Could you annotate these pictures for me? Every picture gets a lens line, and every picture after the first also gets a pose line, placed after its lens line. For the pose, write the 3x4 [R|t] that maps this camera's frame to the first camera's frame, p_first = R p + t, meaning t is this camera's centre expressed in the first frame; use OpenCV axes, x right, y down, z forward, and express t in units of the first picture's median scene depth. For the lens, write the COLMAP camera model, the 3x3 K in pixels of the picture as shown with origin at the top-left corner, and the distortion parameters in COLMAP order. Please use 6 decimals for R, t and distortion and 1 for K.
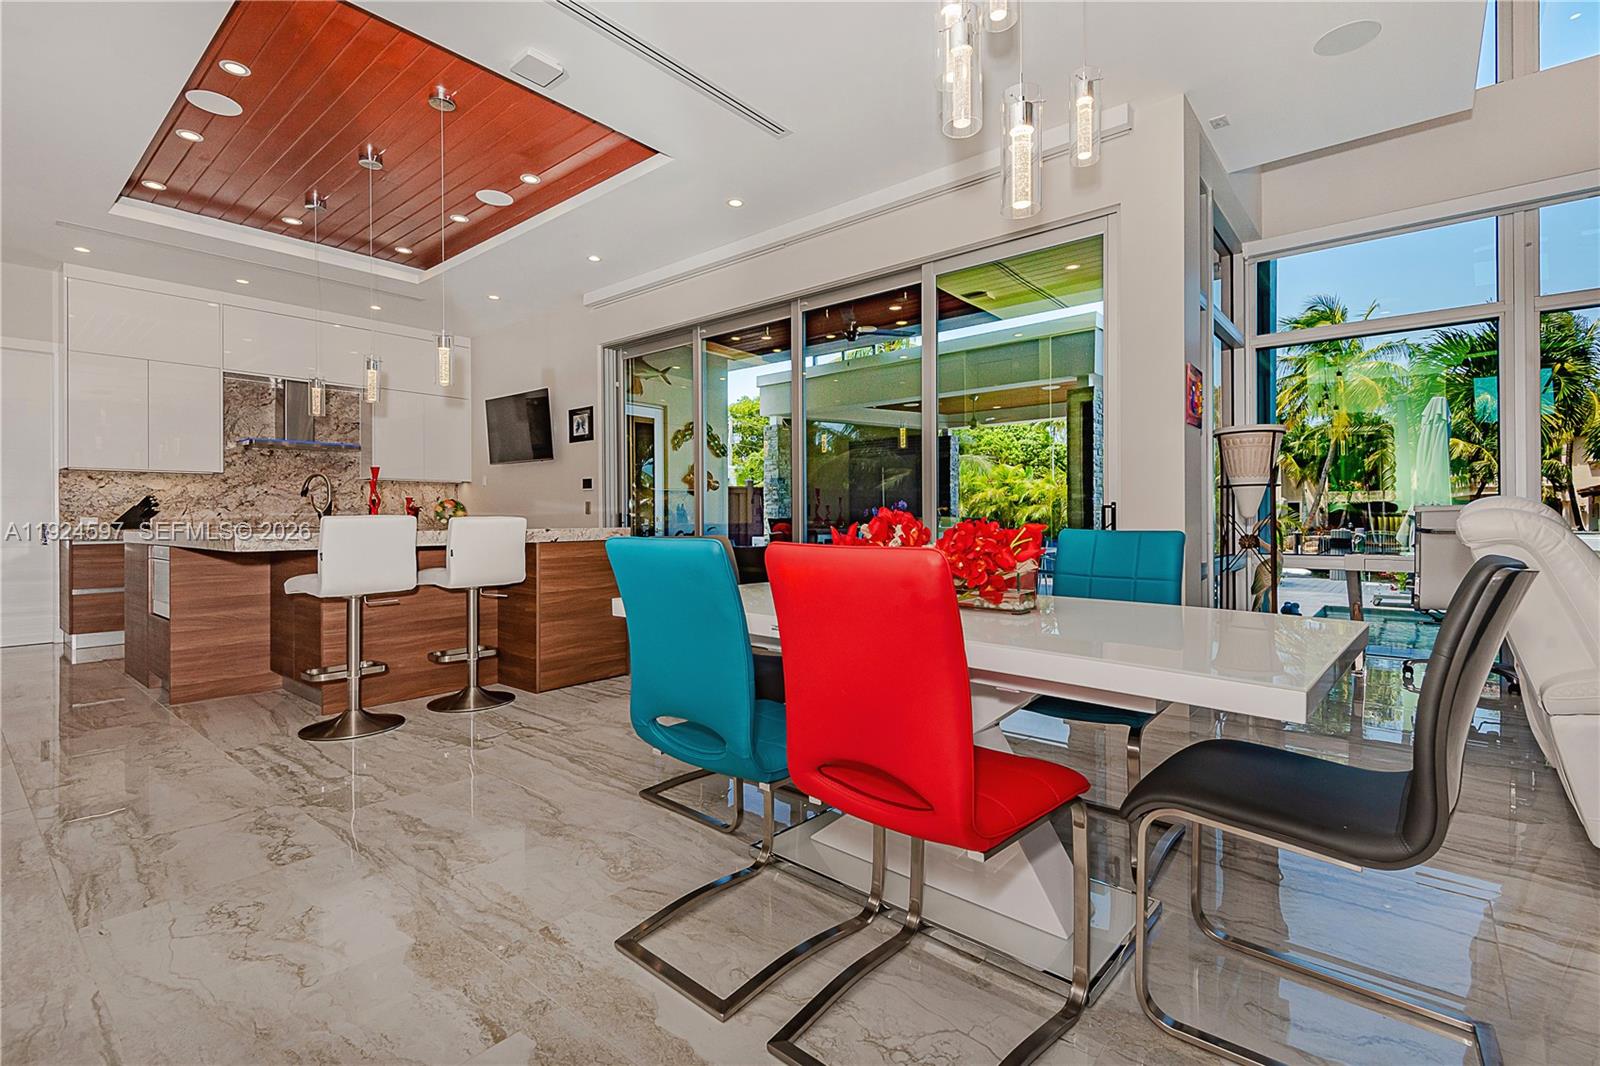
lens RADIAL K [[736.8, 0, 804.4], [0, 736.8, 519.5], [0, 0, 1]] dist [-0.020821, -0.005137]
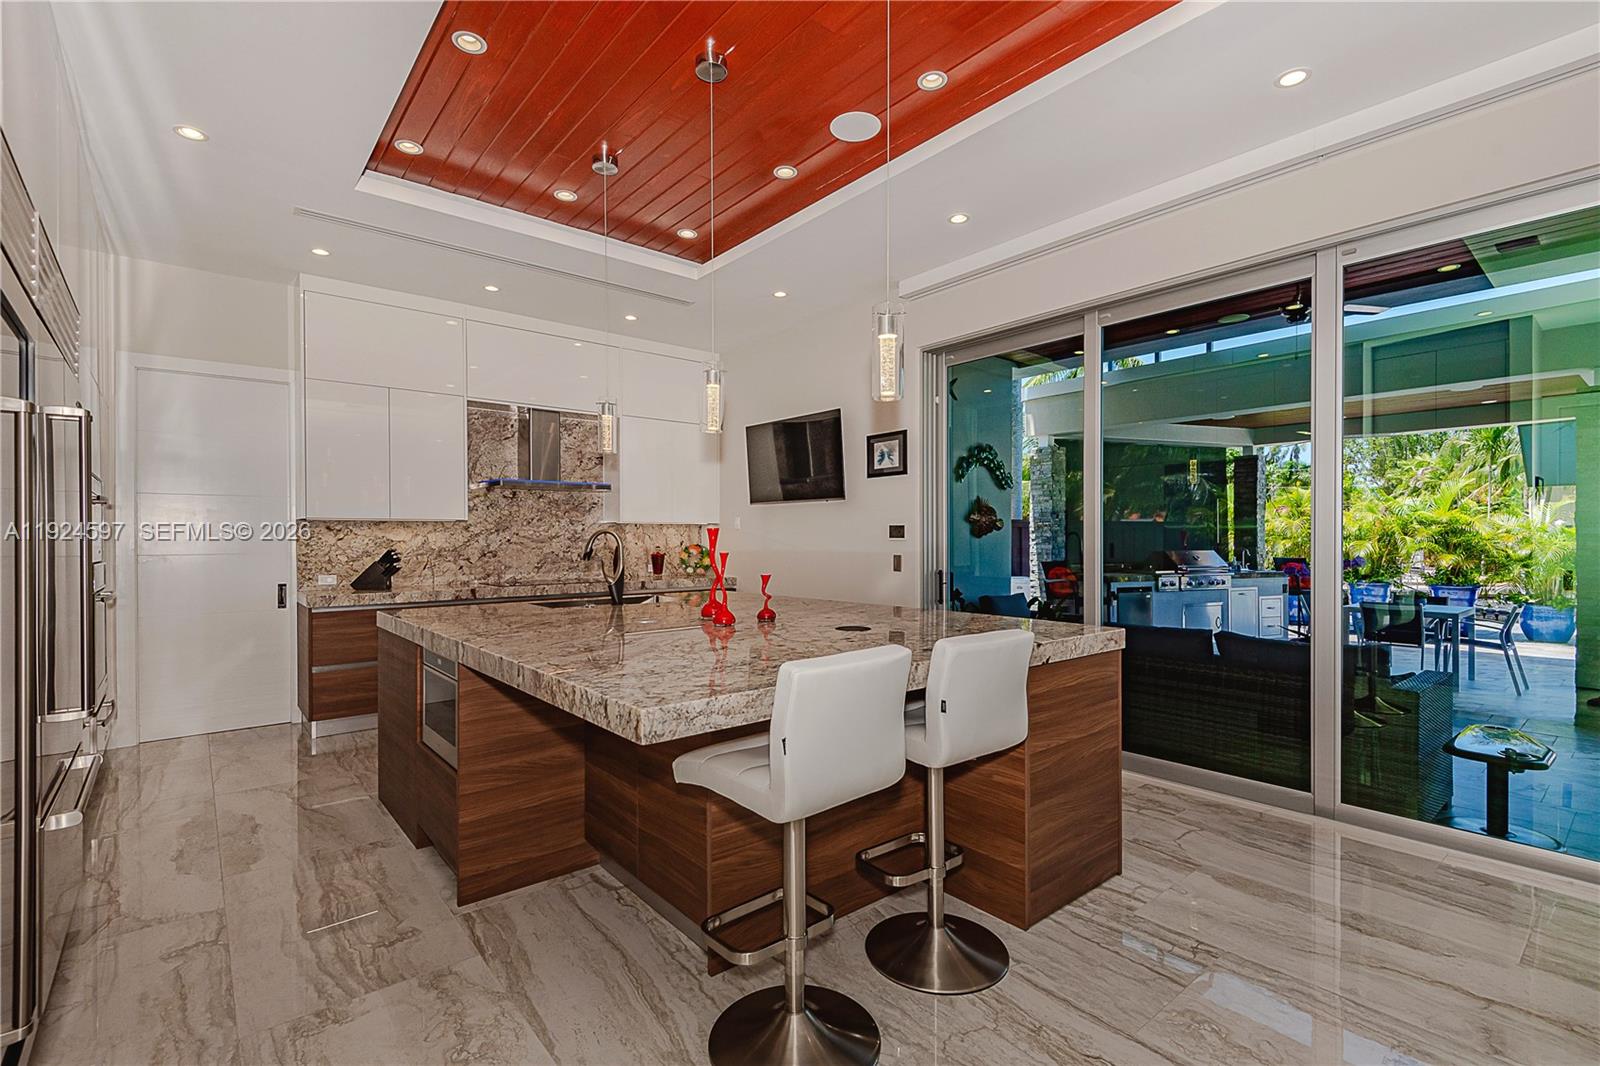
lens RADIAL K [[736.8, 0, 801.8], [0, 736.8, 543.8], [0, 0, 1]] dist [-0.020821, -0.005137]
pose [[0.981304, 0.001023, -0.192460, -0.259122], [-0.000093, 0.999988, 0.004844, -0.041942], [0.192463, -0.004735, 0.981293, 0.241400]]
